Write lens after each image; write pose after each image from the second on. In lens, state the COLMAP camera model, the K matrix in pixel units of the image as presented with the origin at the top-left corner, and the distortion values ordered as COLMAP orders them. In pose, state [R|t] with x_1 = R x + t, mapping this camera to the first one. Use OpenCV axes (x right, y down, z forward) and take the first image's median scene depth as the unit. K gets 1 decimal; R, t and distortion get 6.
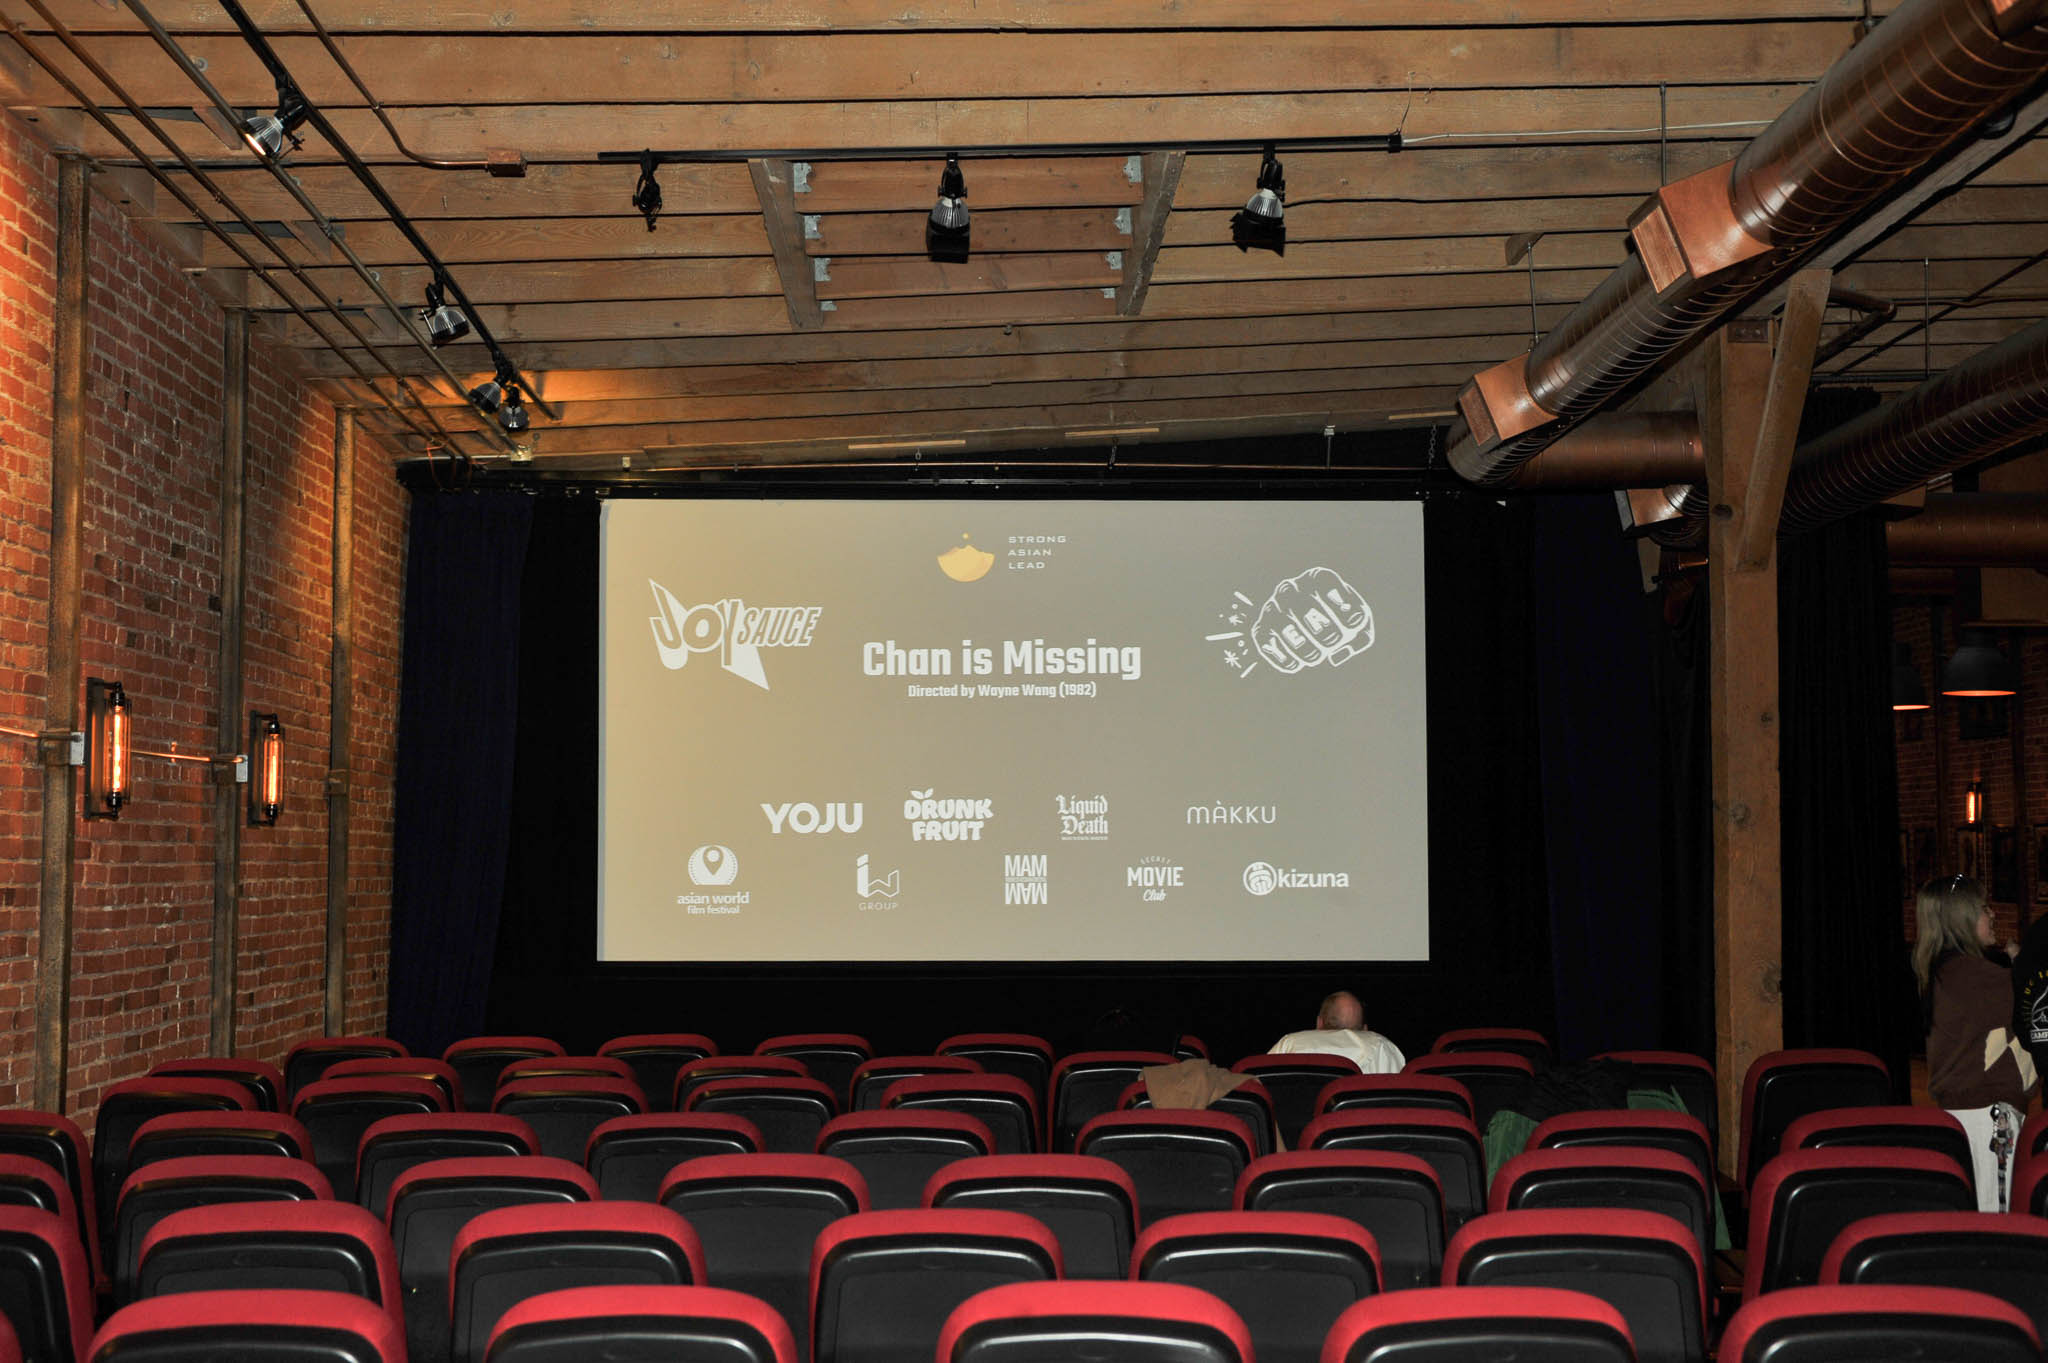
lens RADIAL K [[2838.9, 0, 1017.9], [0, 2838.9, 671.5], [0, 0, 1]] dist [0.042953, 0.000000]
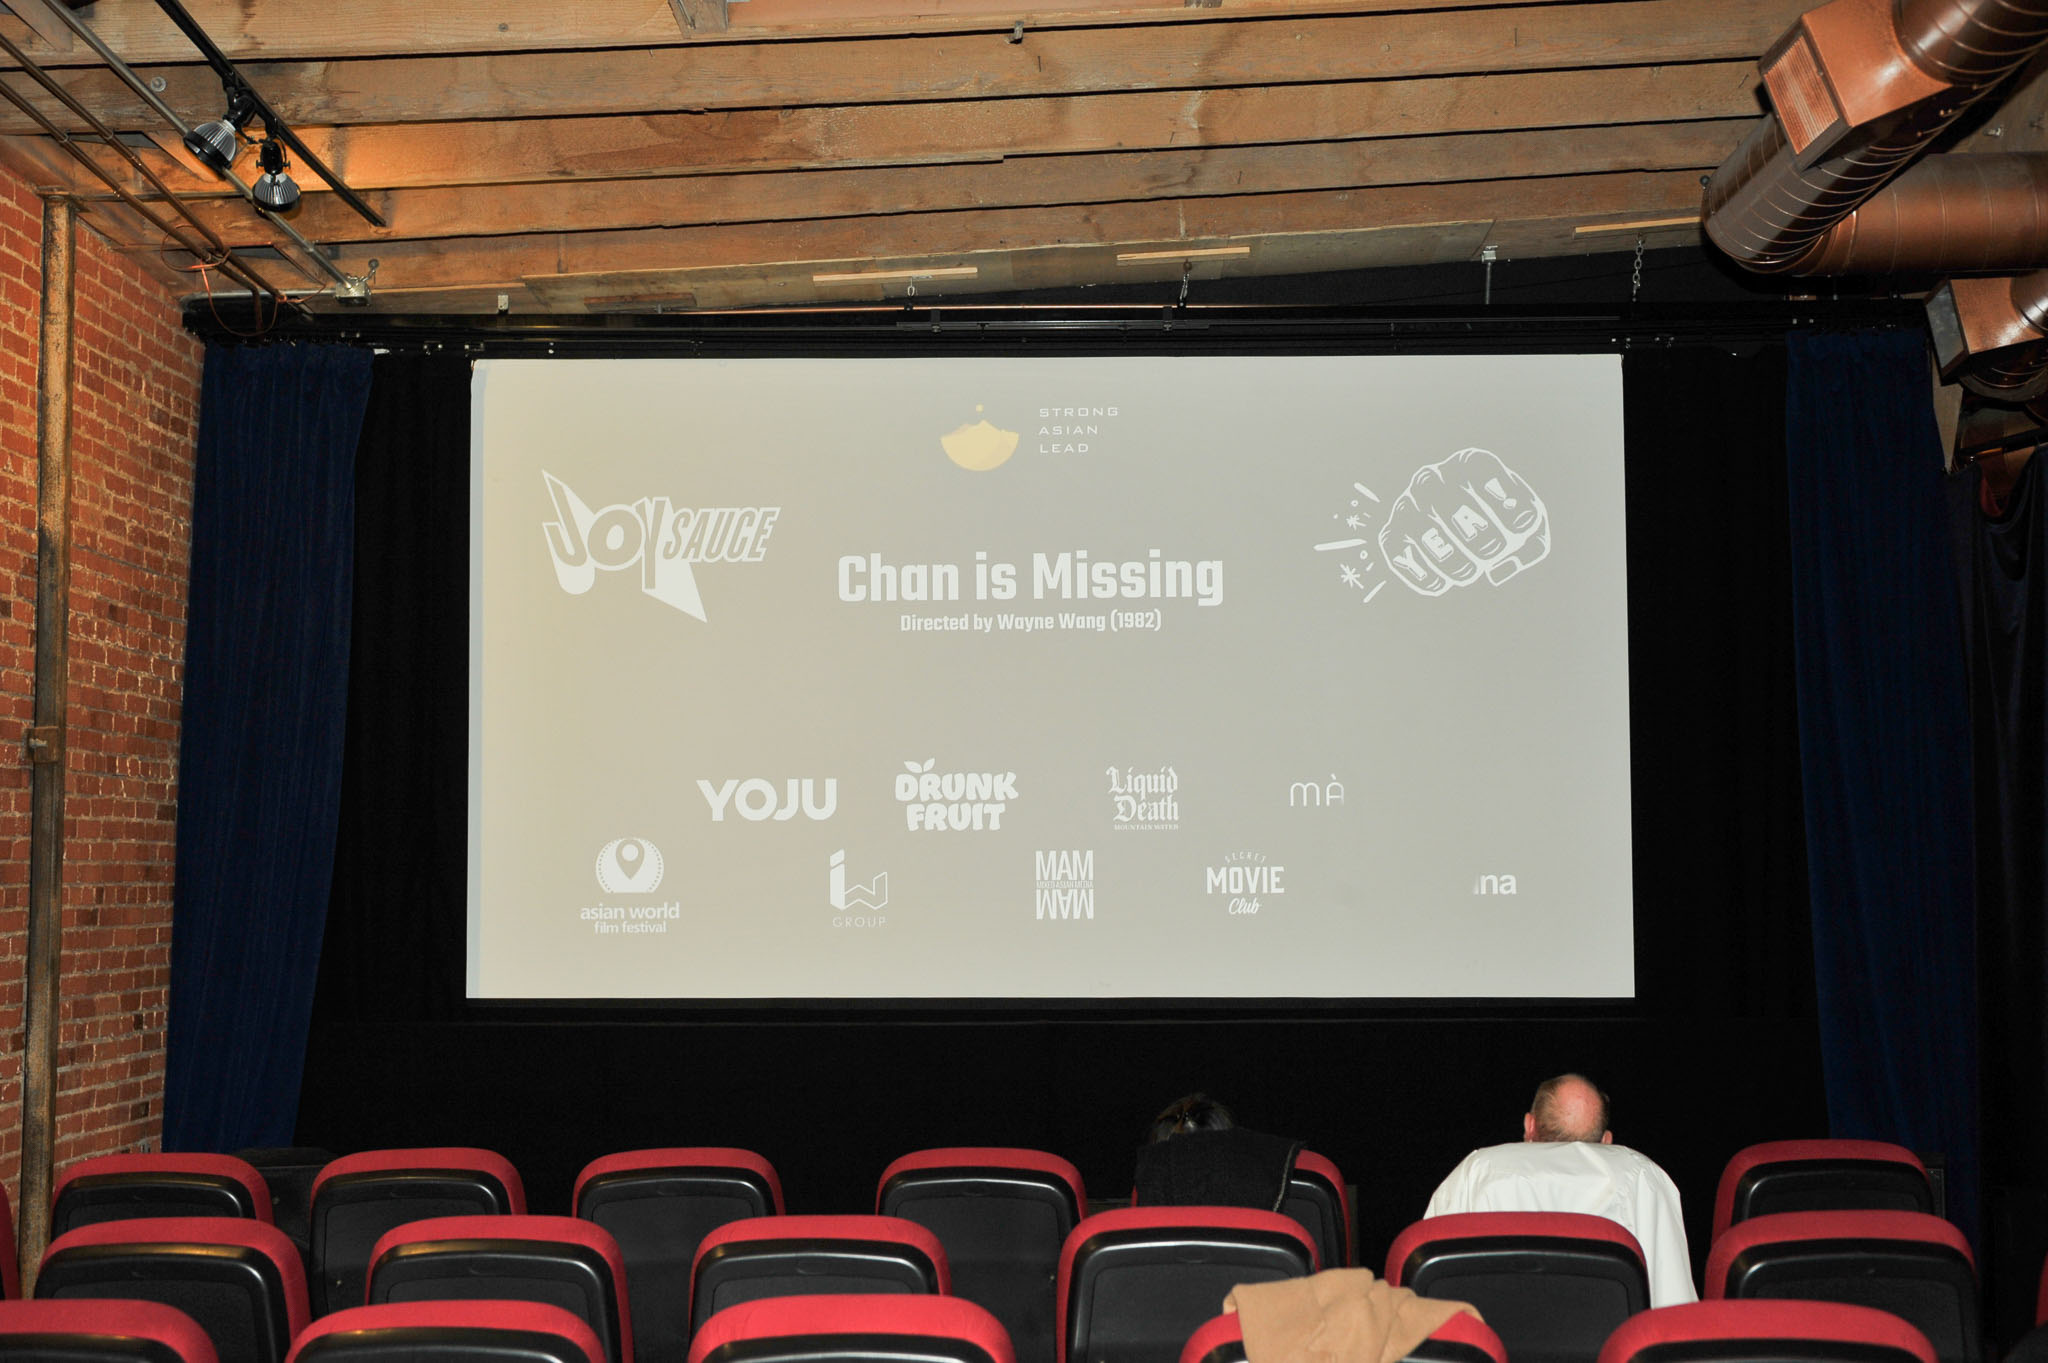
lens RADIAL K [[2838.9, 0, 1028.1], [0, 2838.9, 697.2], [0, 0, 1]] dist [0.042953, 0.000000]
pose [[0.999706, -0.003195, -0.024050, 0.011228], [0.003411, 0.999954, 0.008947, 0.019701], [0.024020, -0.009026, 0.999671, 0.286125]]
